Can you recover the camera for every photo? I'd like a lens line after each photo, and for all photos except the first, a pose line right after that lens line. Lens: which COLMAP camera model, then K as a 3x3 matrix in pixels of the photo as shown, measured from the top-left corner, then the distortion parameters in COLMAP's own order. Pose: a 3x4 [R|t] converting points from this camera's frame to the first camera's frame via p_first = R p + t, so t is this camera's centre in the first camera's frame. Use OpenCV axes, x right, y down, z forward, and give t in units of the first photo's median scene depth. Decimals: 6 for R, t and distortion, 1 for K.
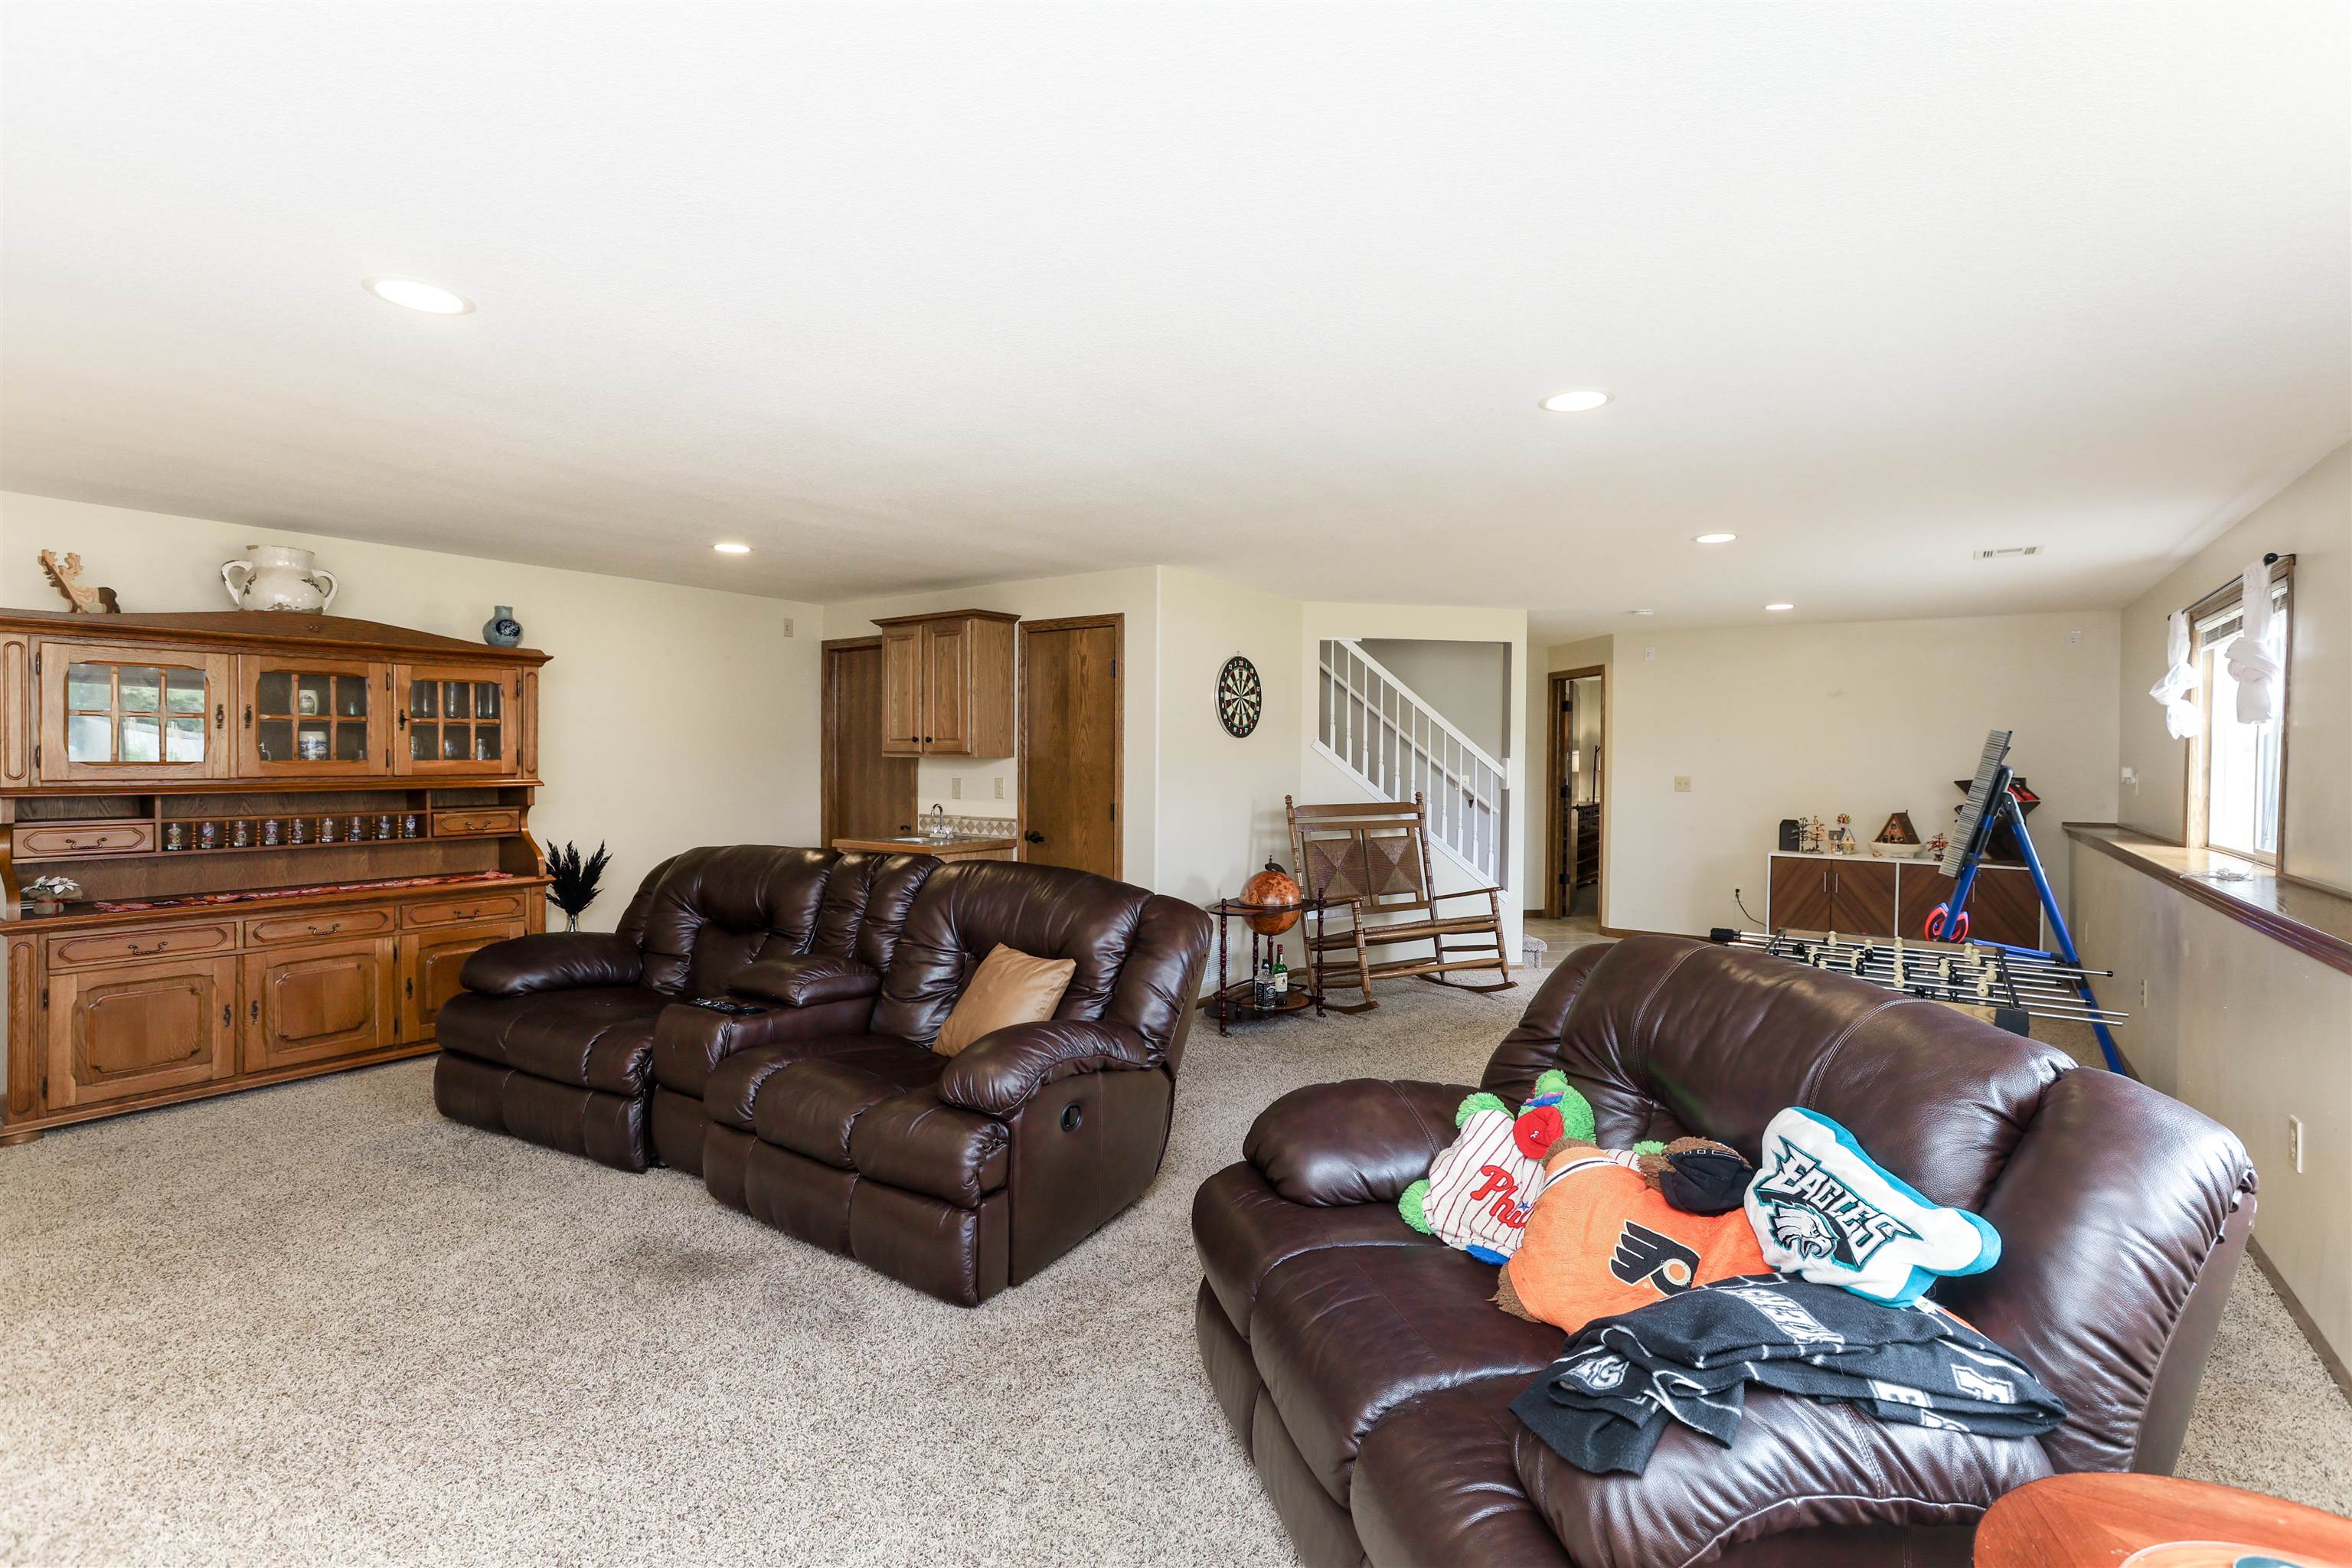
lens RADIAL K [[1082.2, 0, 1176.0], [0, 1082.2, 784.0], [0, 0, 1]] dist [-0.042353, 0.014177]
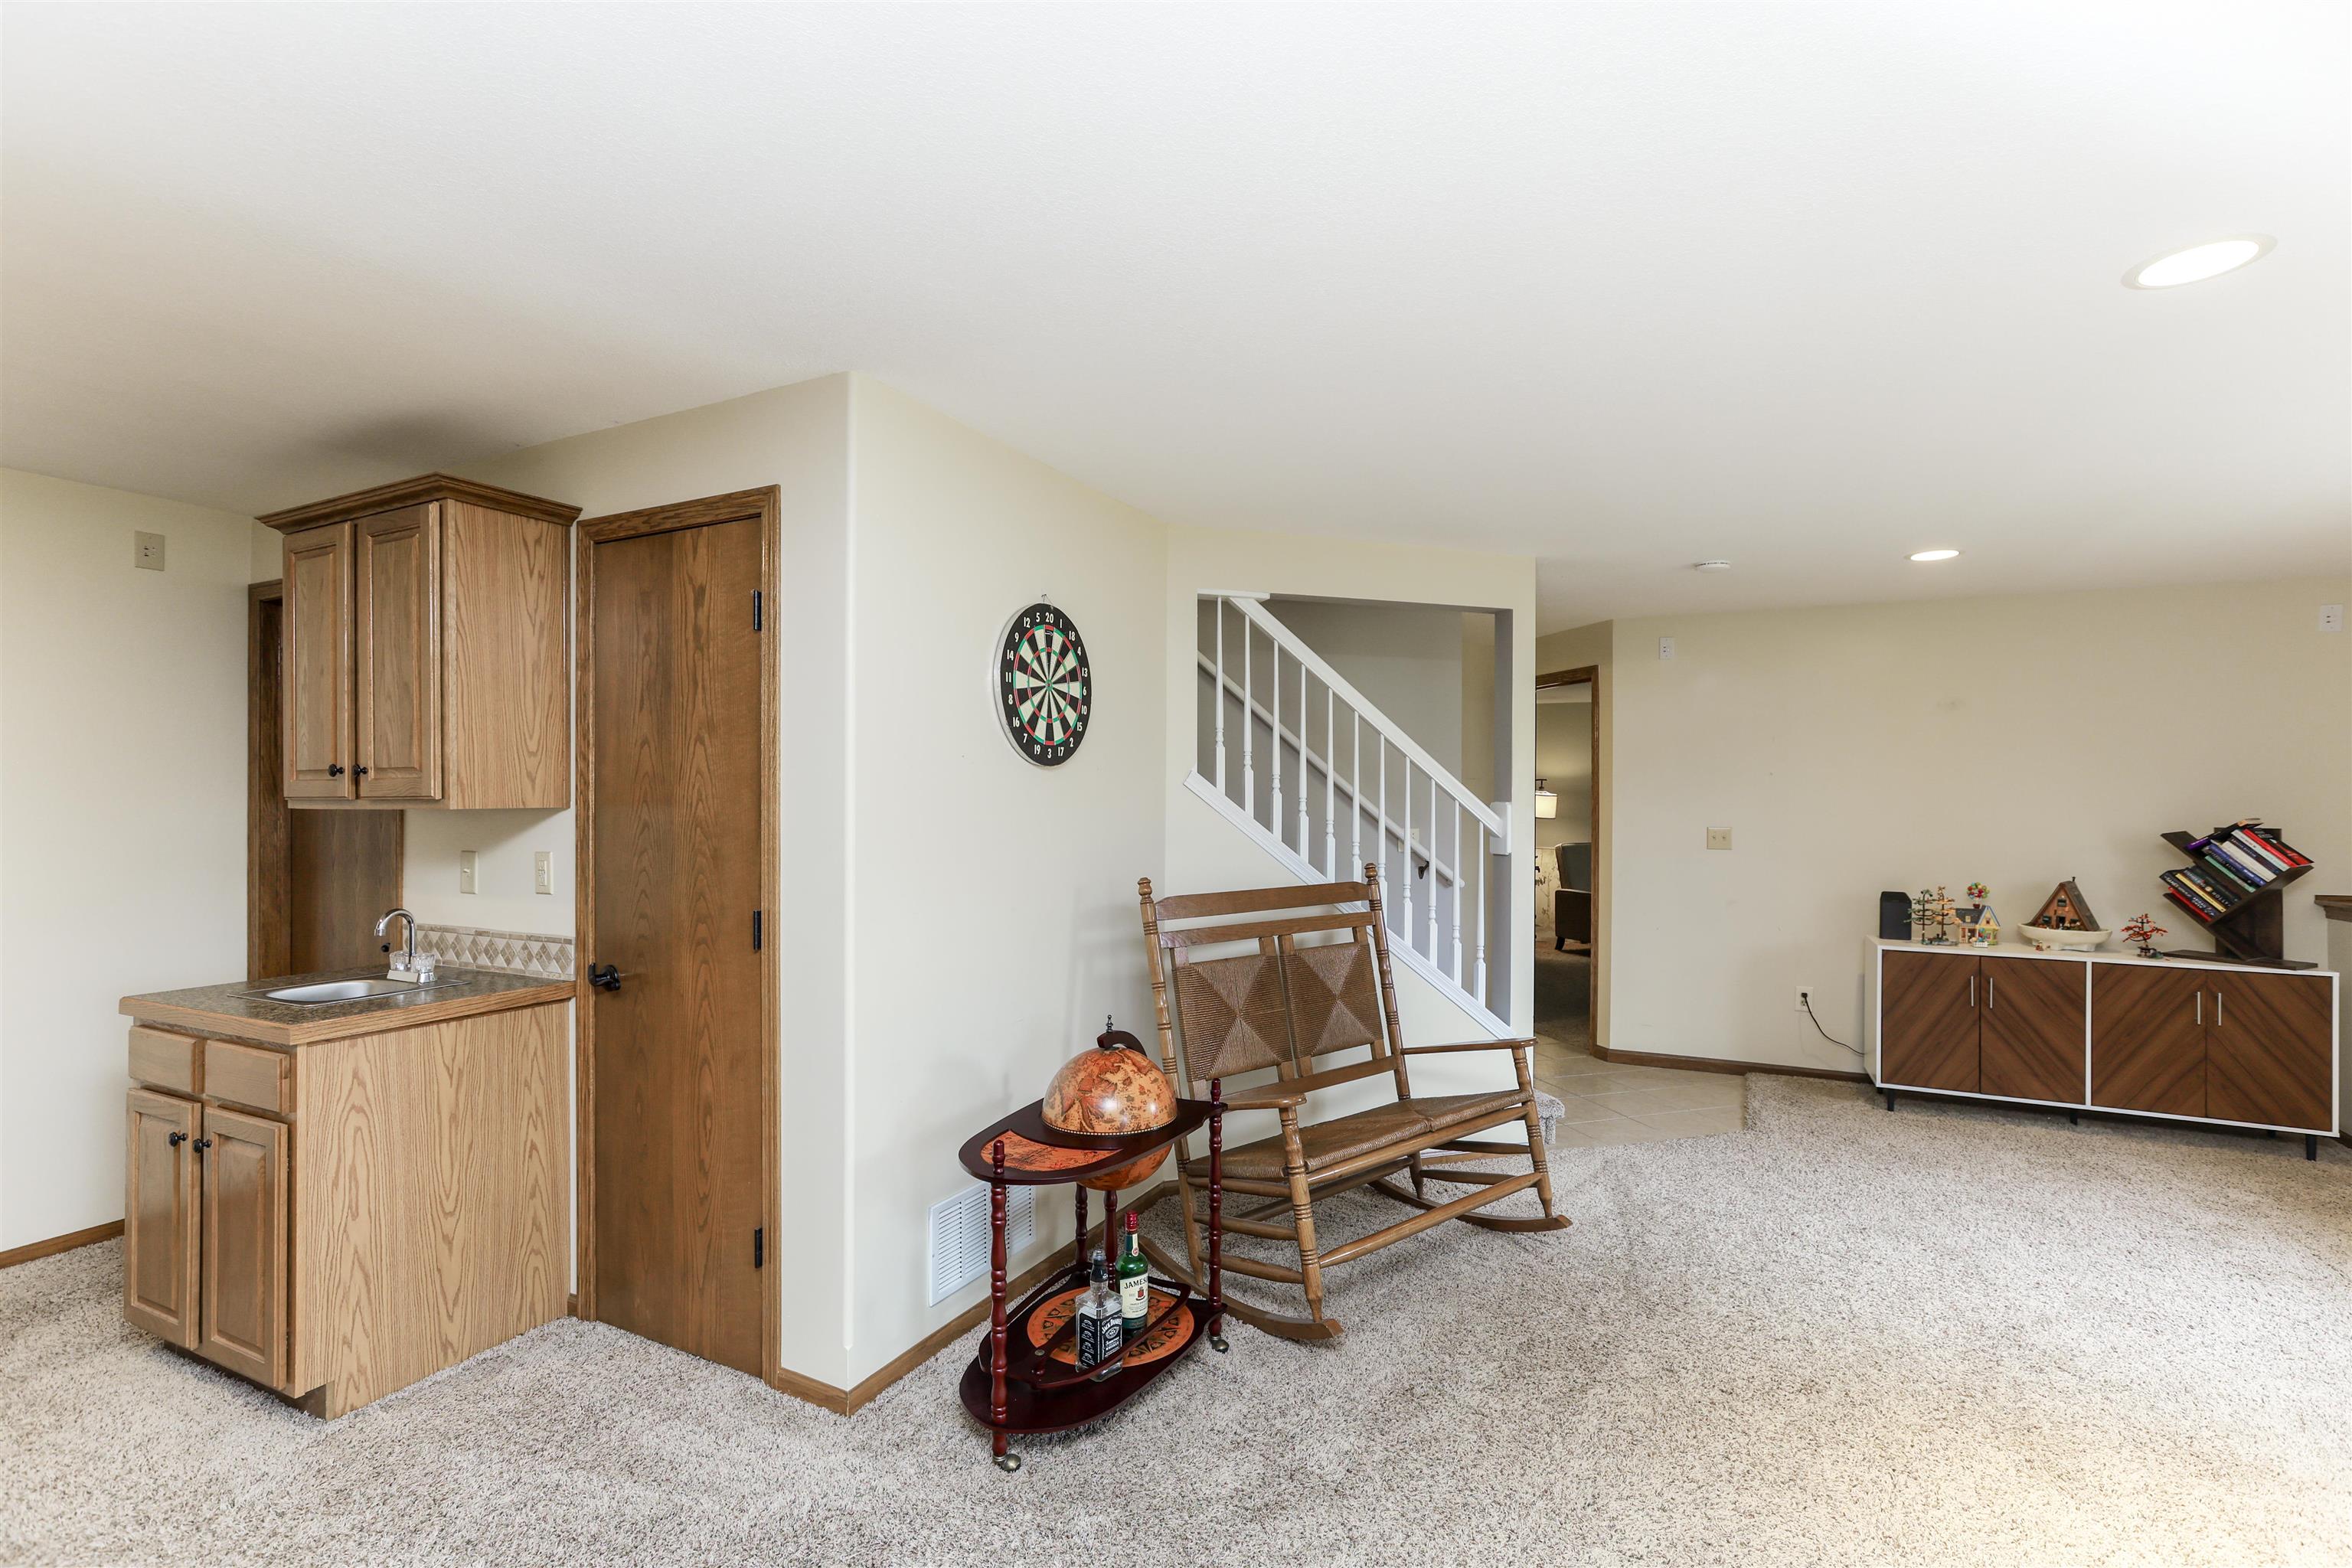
lens RADIAL K [[1077.5, 0, 1175.4], [0, 1077.5, 799.0], [0, 0, 1]] dist [-0.042935, 0.042721]
pose [[0.989818, -0.004675, 0.142259, 0.045631], [0.008317, 0.999652, -0.025016, -0.014354], [-0.142093, 0.025944, 0.989513, 0.490014]]
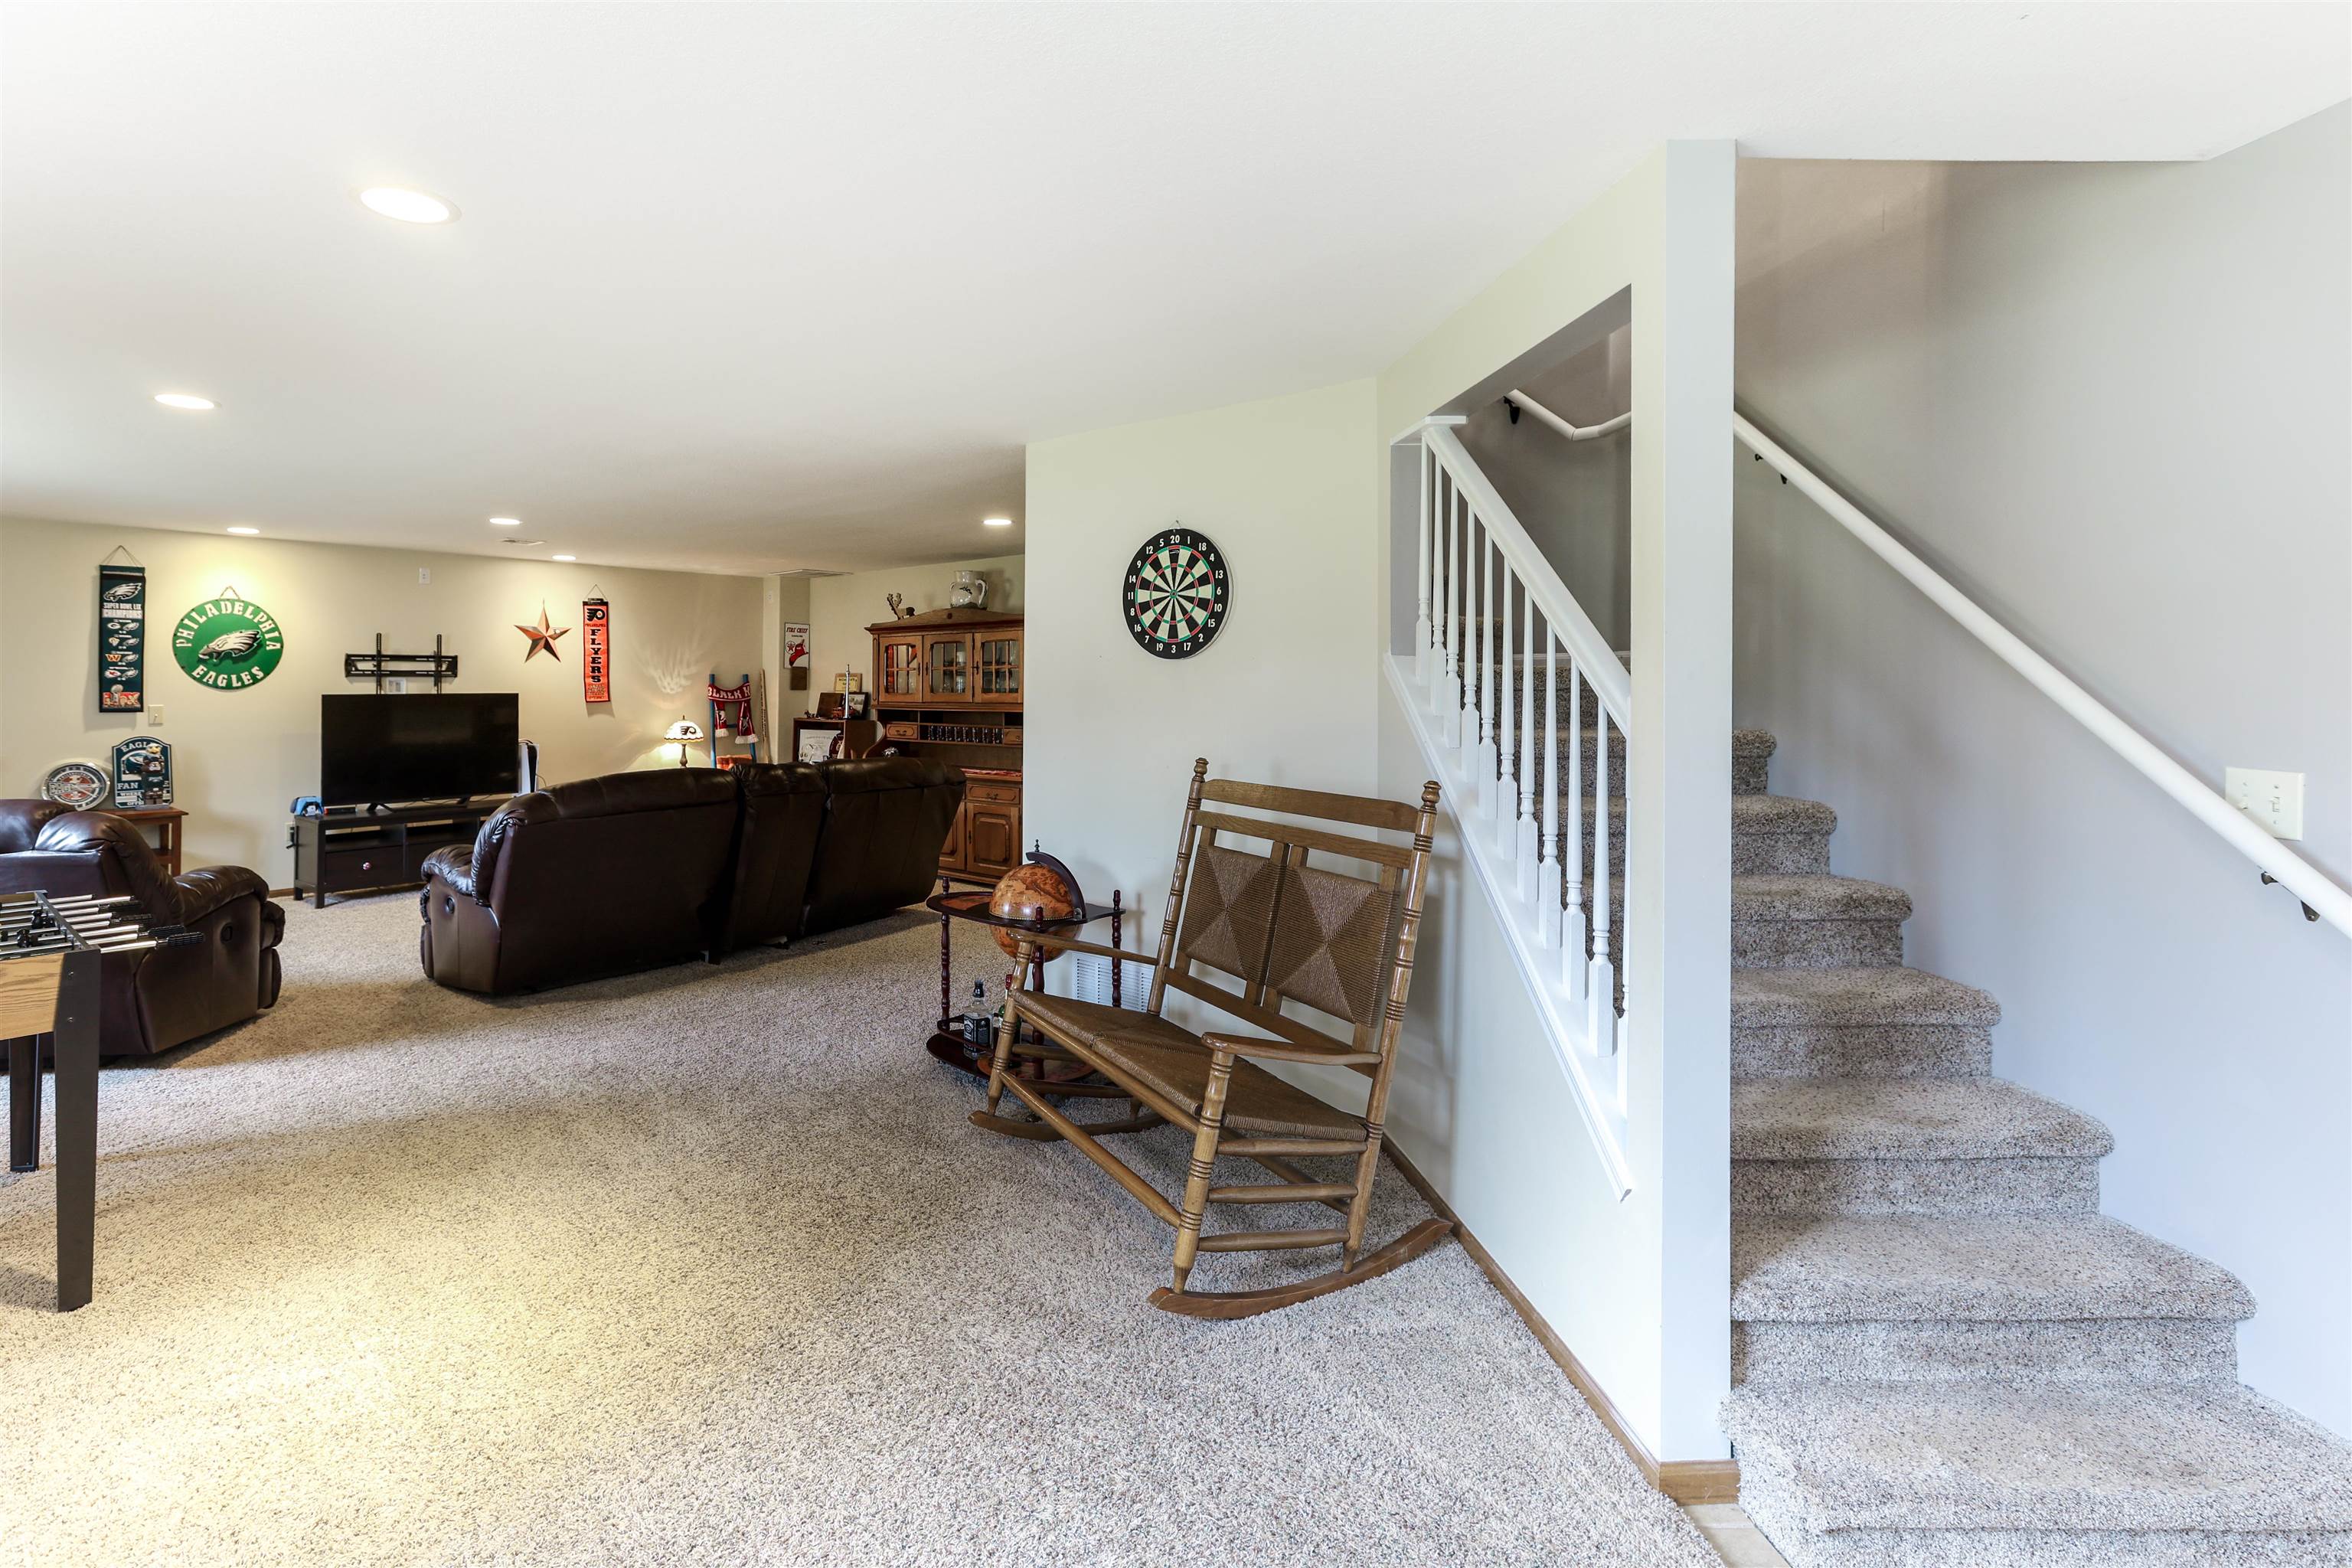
lens RADIAL K [[1079.5, 0, 1186.8], [0, 1079.5, 734.6], [0, 0, 1]] dist [-0.044523, 0.042716]
pose [[-0.046591, 0.039508, -0.998132, 0.668458], [-0.030929, 0.998681, 0.040973, -0.024741], [0.998435, 0.032781, -0.045308, 1.018485]]
